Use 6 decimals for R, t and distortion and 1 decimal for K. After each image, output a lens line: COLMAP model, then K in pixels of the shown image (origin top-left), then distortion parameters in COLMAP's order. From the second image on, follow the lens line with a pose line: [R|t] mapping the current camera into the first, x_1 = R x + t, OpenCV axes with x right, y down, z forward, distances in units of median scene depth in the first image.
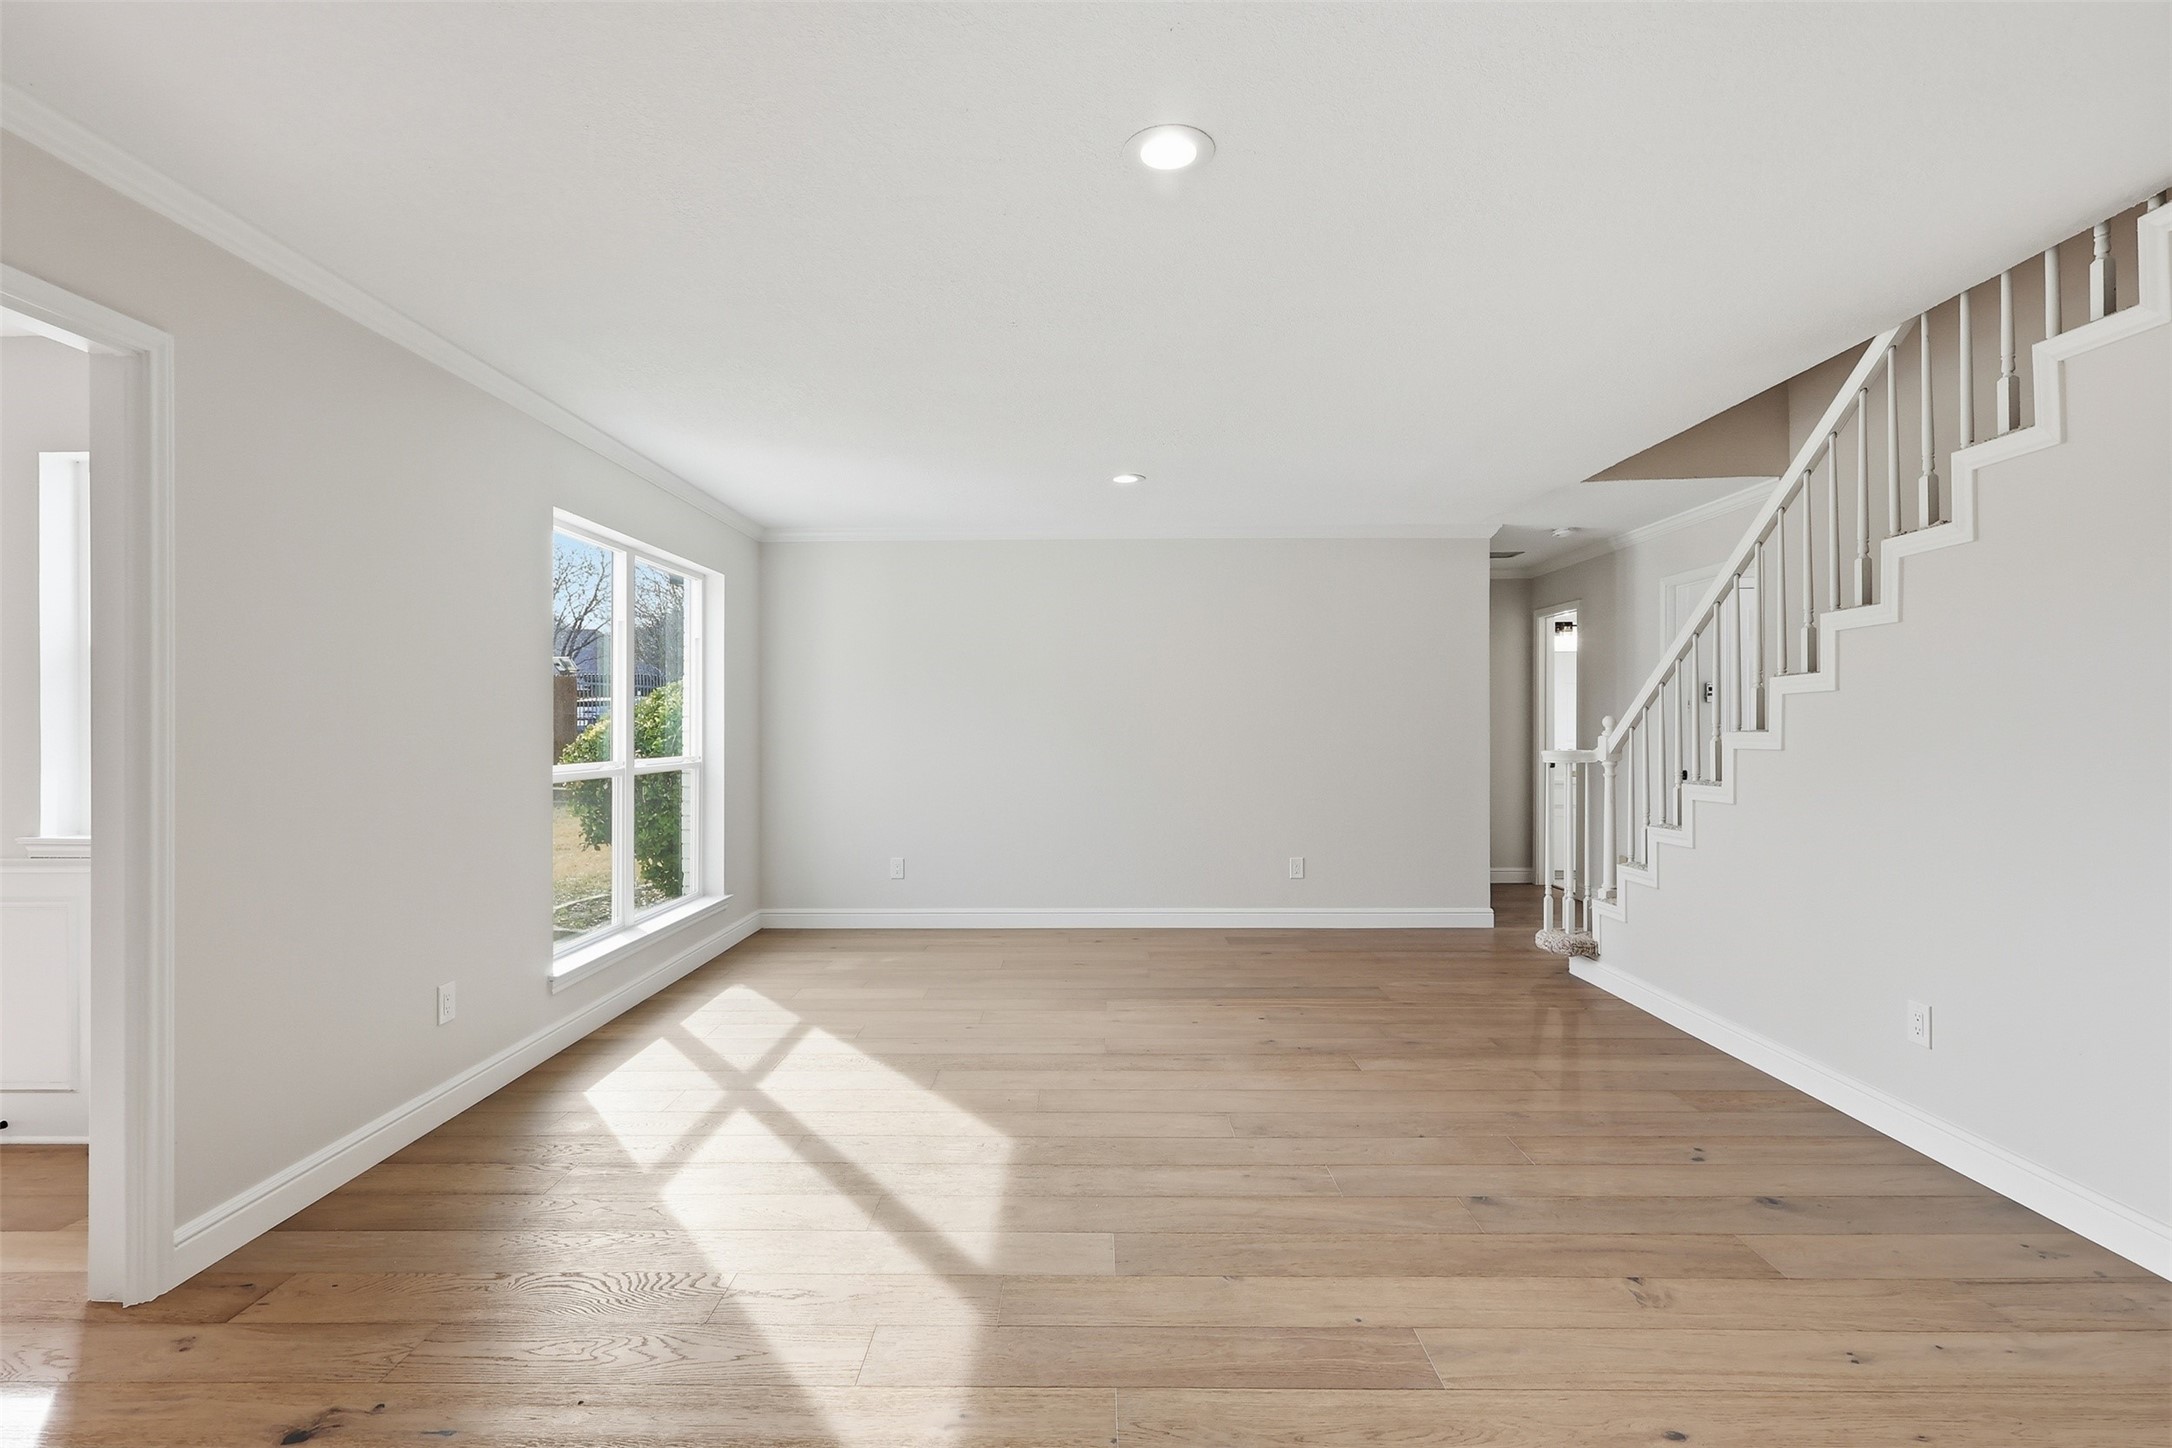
lens RADIAL K [[1013.2, 0, 1090.6], [0, 1013.2, 721.4], [0, 0, 1]] dist [-0.005221, -0.001846]
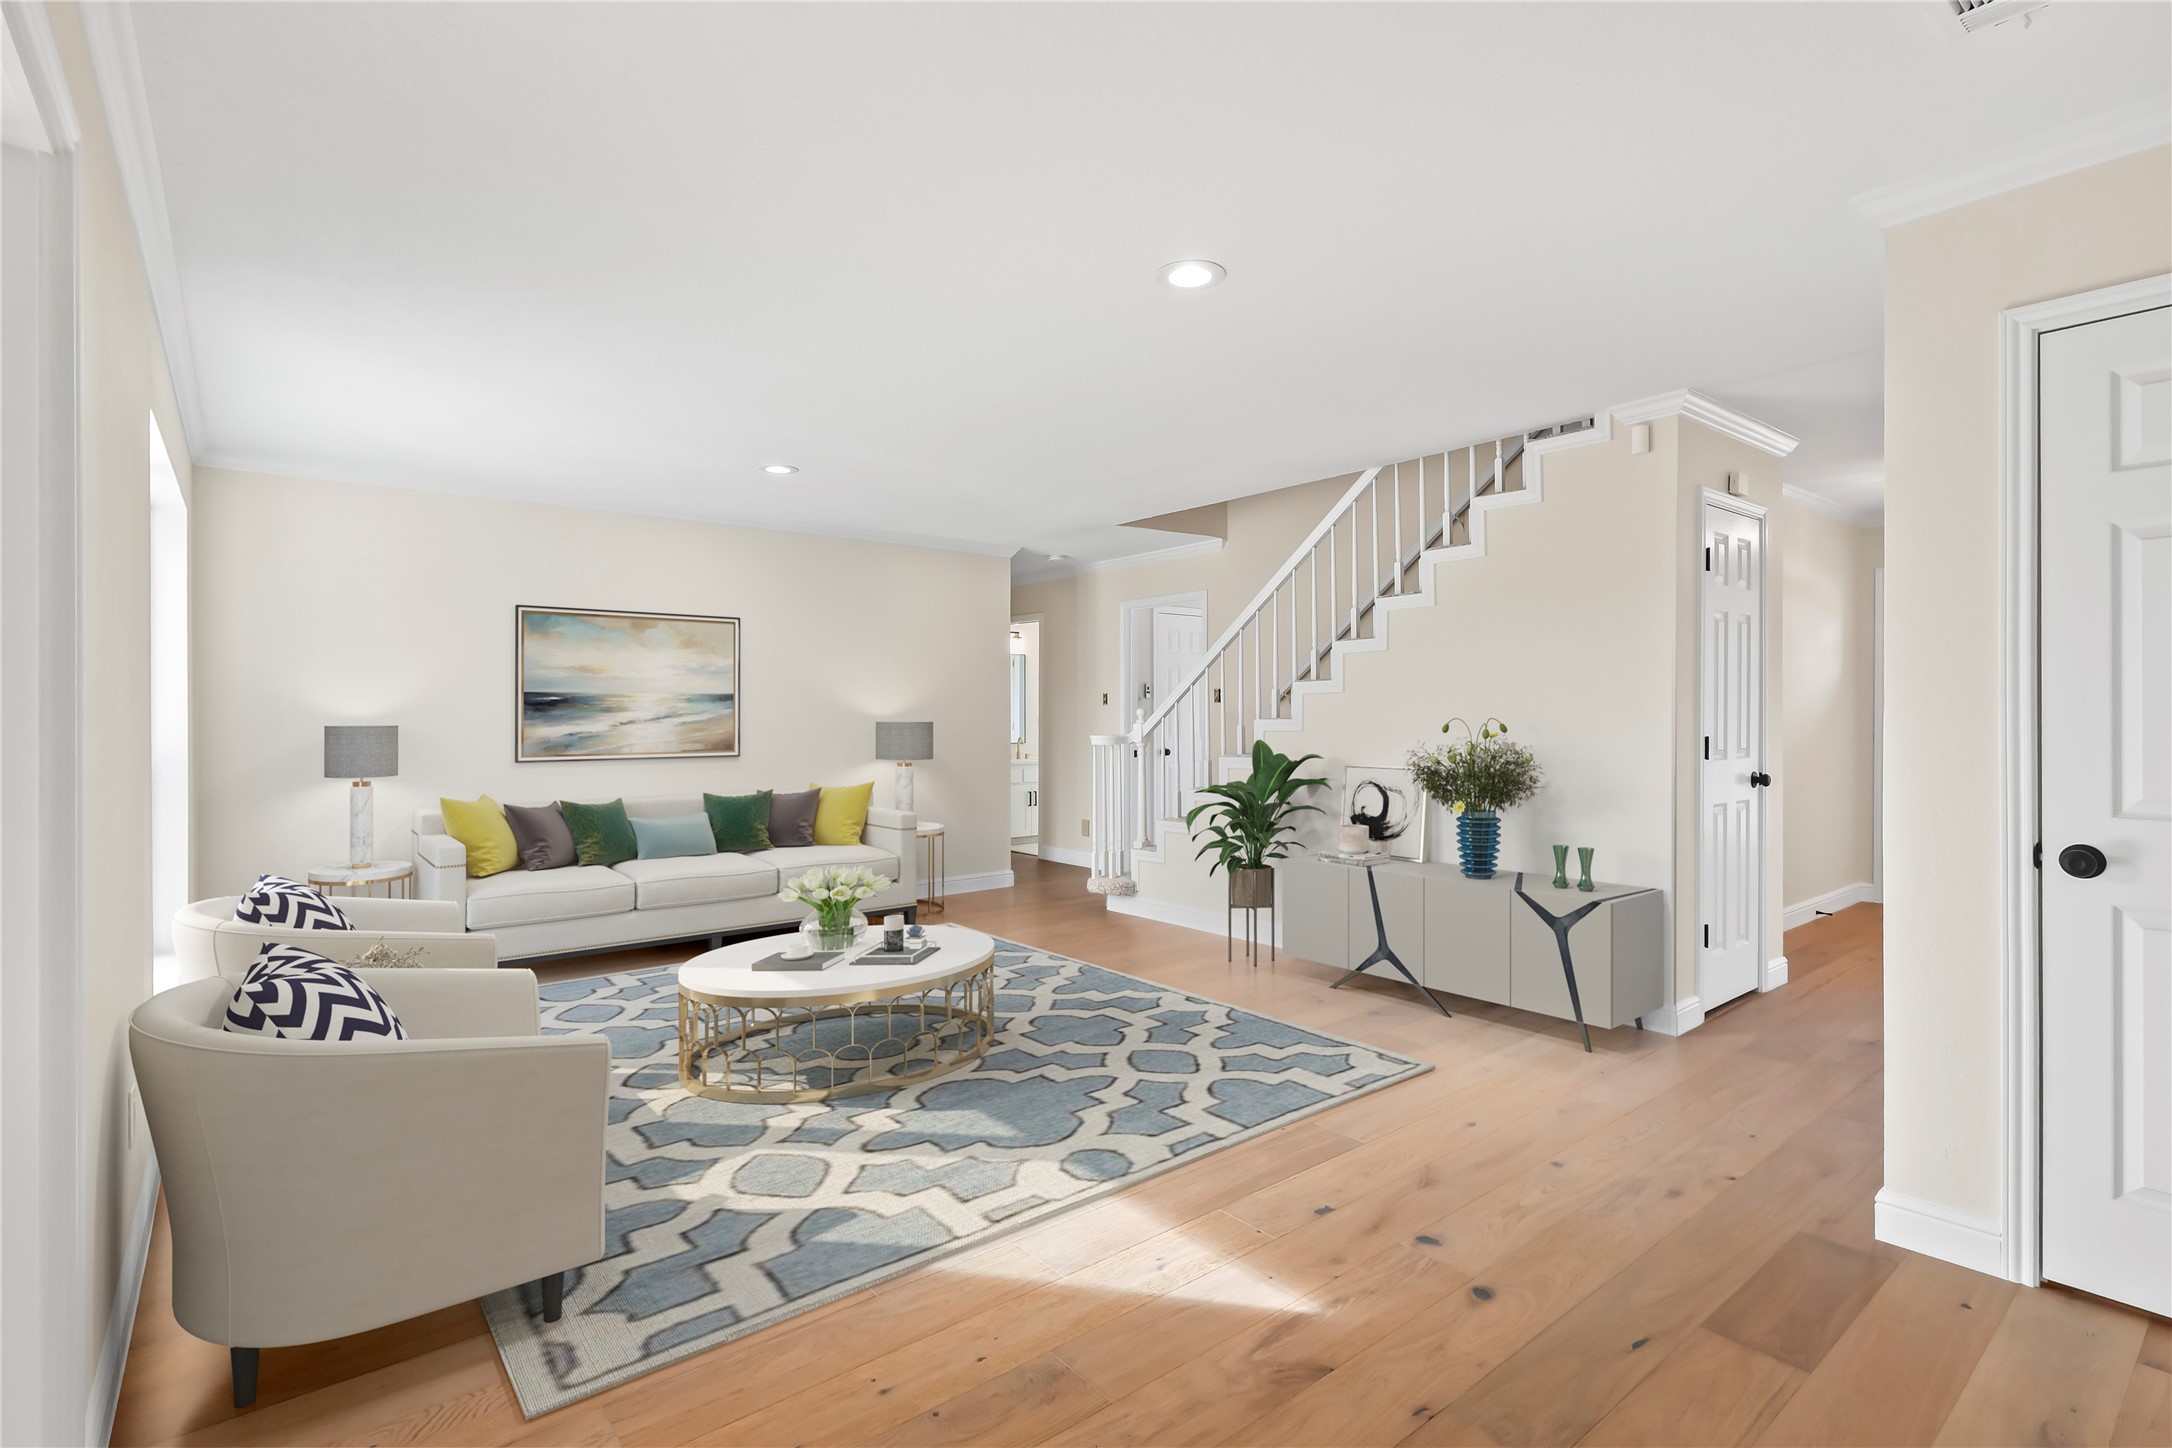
lens RADIAL K [[1013.2, 0, 1099.1], [0, 1013.2, 724.0], [0, 0, 1]] dist [-0.005221, -0.001846]
pose [[0.767525, -0.004751, 0.641002, -0.372400], [-0.002822, 0.999938, 0.010791, 0.000513], [-0.641013, -0.010092, 0.767464, 0.028665]]
